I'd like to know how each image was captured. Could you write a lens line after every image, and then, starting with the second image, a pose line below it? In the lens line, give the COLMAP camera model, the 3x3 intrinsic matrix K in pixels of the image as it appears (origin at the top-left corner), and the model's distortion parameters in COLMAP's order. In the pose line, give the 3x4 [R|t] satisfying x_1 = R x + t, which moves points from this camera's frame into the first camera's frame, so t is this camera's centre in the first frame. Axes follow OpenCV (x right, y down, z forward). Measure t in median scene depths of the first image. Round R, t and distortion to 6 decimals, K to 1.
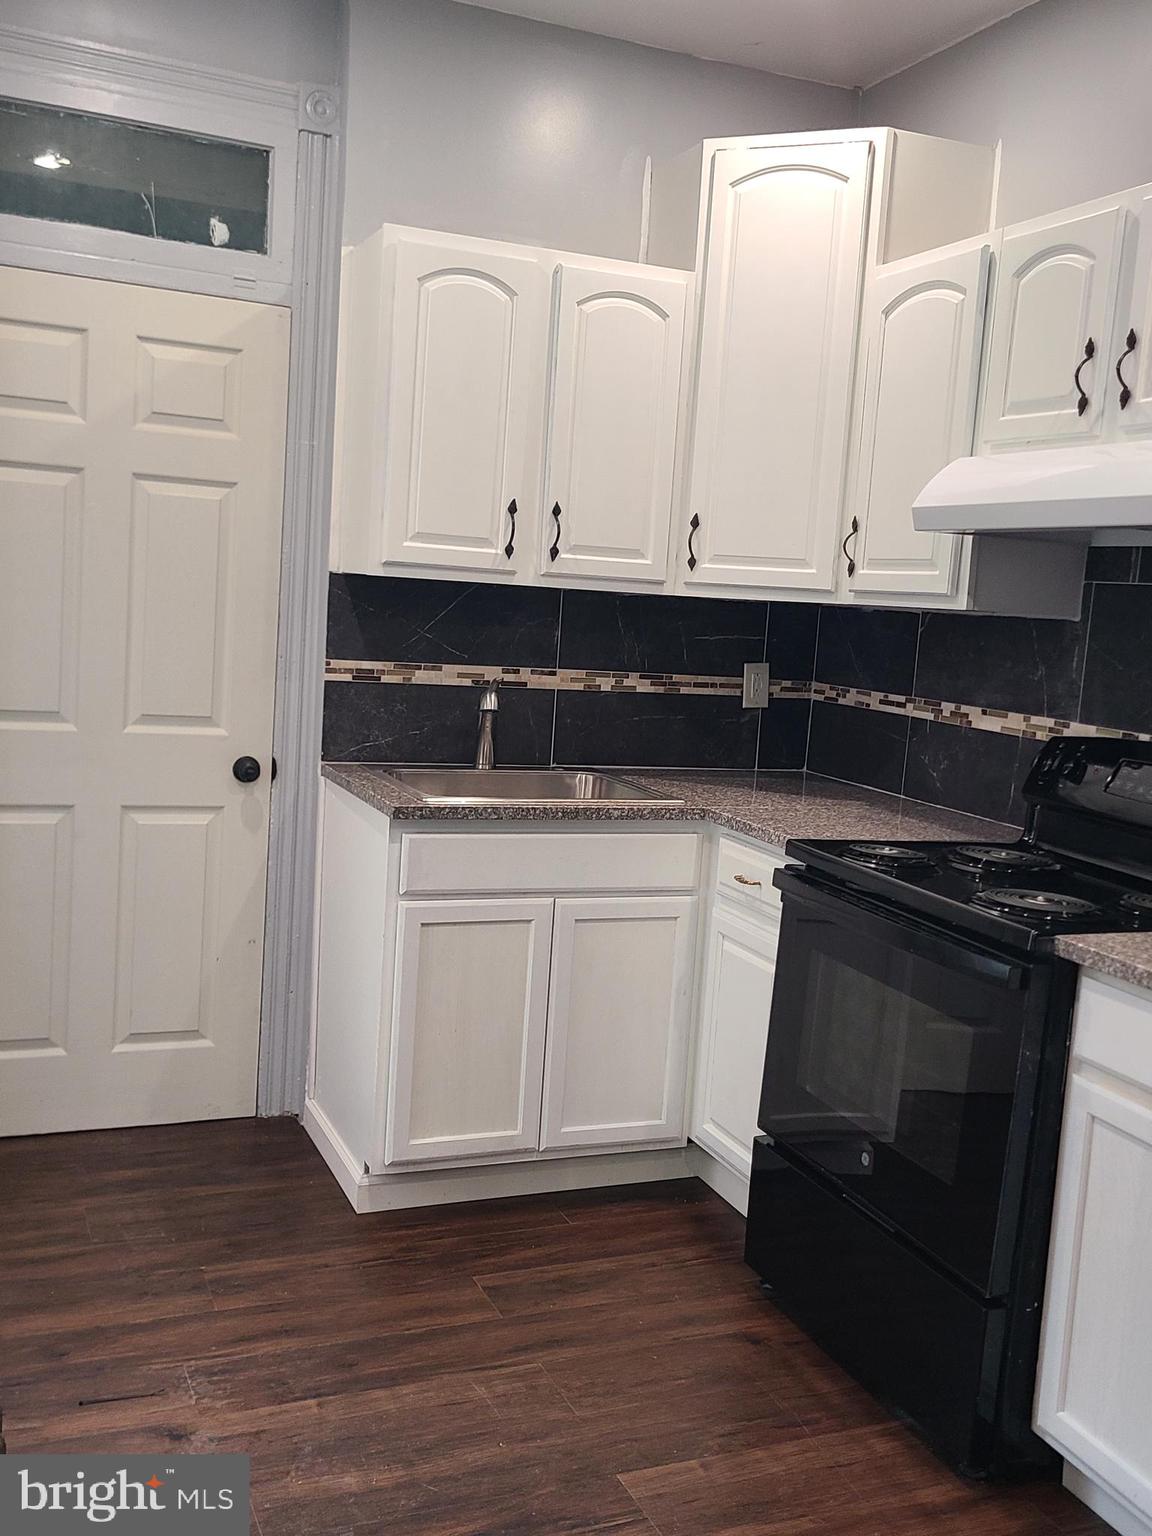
lens RADIAL K [[1434.3, 0, 576.0], [0, 1434.3, 768.0], [0, 0, 1]] dist [0.053420, -0.014247]
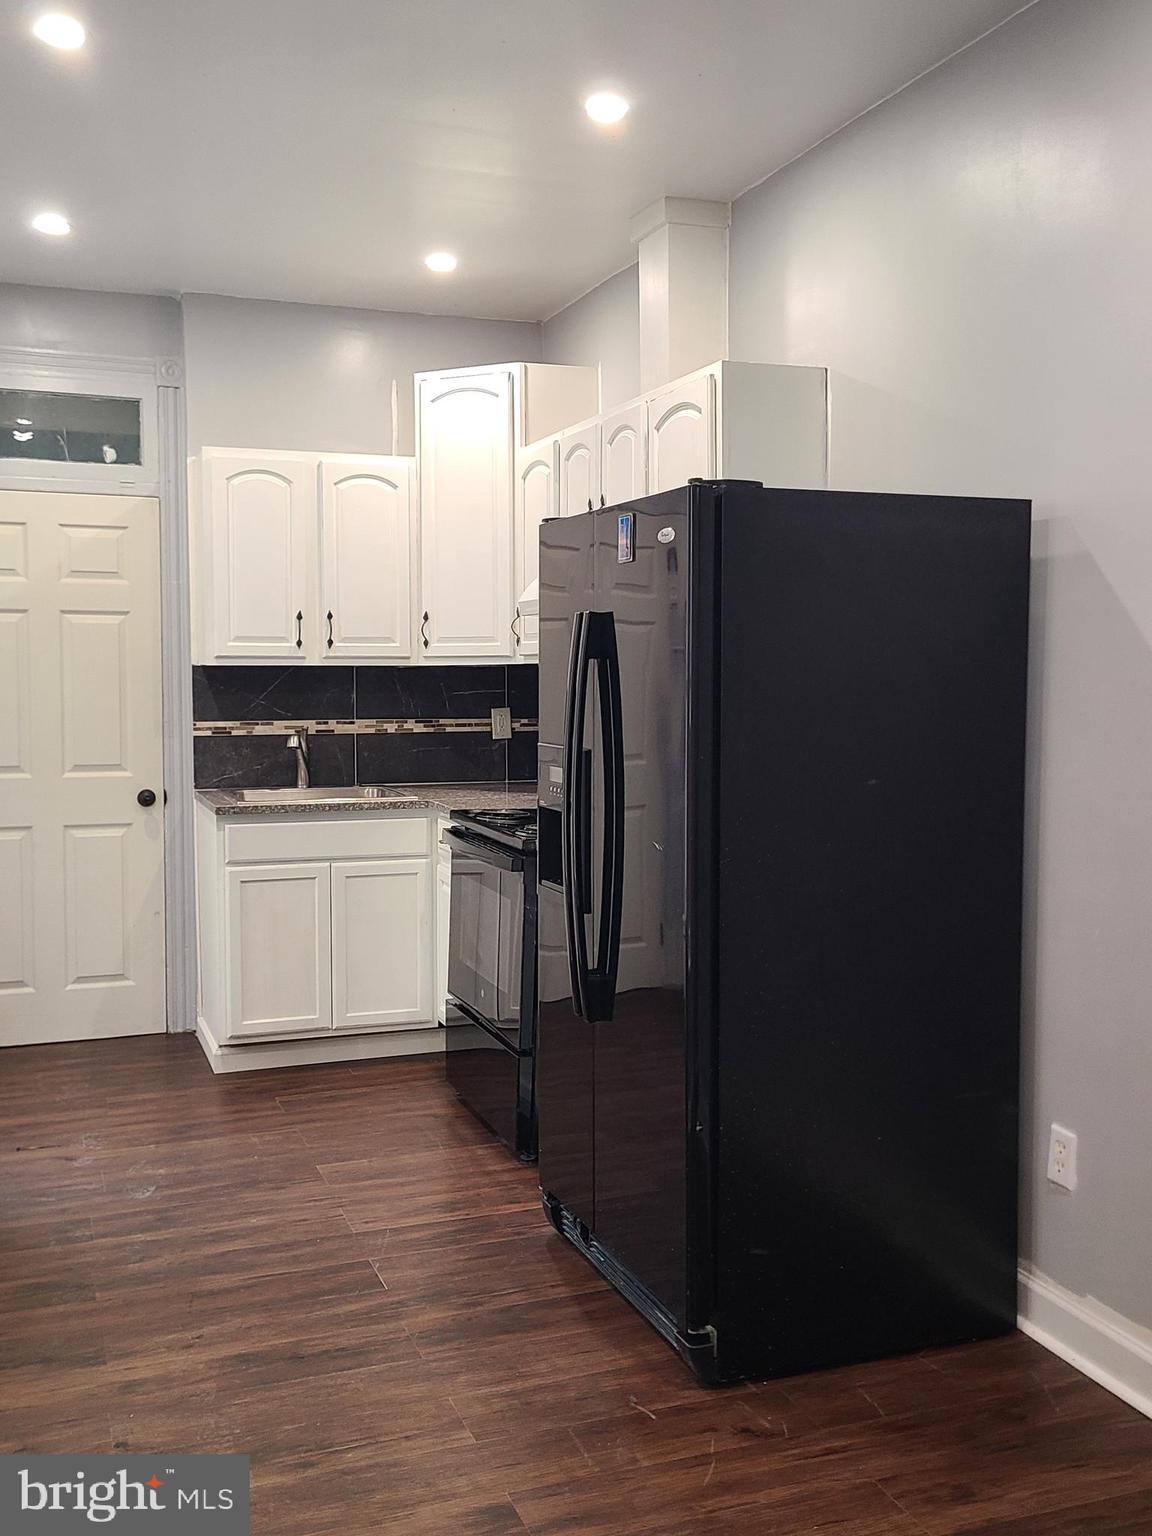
lens RADIAL K [[1446.3, 0, 576.0], [0, 1446.3, 768.0], [0, 0, 1]] dist [0.065469, 0.001123]
pose [[0.996572, -0.062236, -0.054510, 0.319921], [0.059066, 0.996570, -0.057954, 0.088557], [0.057930, 0.054536, 0.996830, -0.522844]]
